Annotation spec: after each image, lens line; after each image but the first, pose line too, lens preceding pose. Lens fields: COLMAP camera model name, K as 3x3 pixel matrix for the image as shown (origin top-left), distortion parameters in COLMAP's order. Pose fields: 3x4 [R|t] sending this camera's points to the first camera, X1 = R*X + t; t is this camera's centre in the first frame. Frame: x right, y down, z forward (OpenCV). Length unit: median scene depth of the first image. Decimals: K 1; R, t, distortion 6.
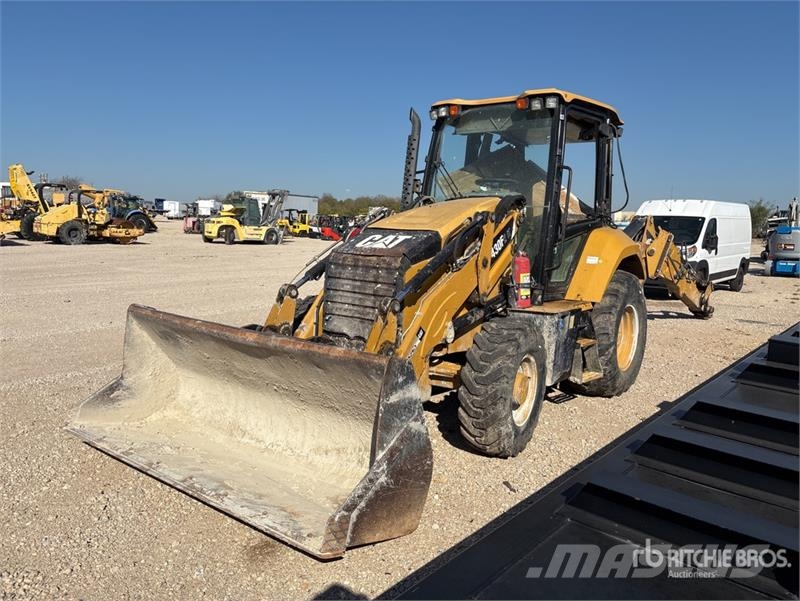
lens RADIAL K [[611.1, 0, 404.5], [0, 611.1, 294.2], [0, 0, 1]] dist [0.031543, -0.033545]
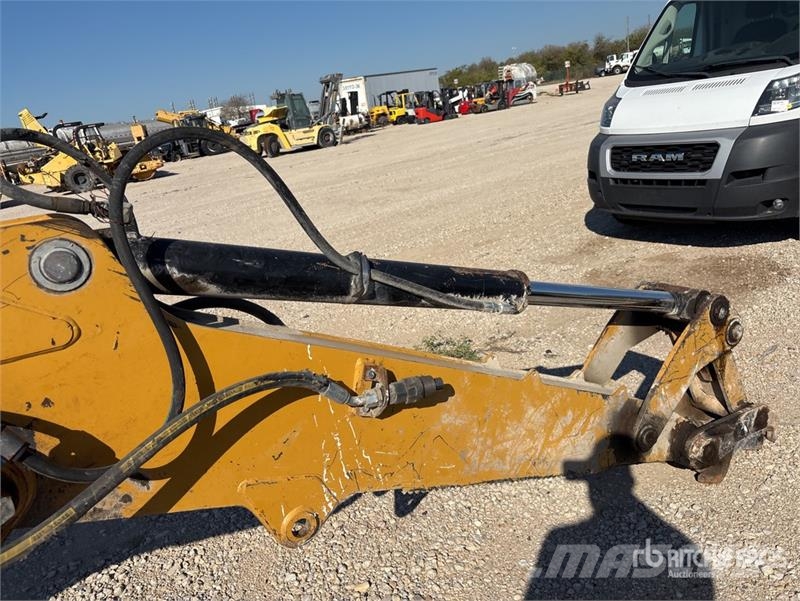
lens RADIAL K [[611.1, 0, 397.5], [0, 611.1, 299.1], [0, 0, 1]] dist [0.031543, -0.033545]
pose [[0.934070, -0.080310, -0.347942, 0.932457], [0.151358, 0.971565, 0.182078, -0.128472], [0.323425, -0.222737, 0.919665, 1.587585]]
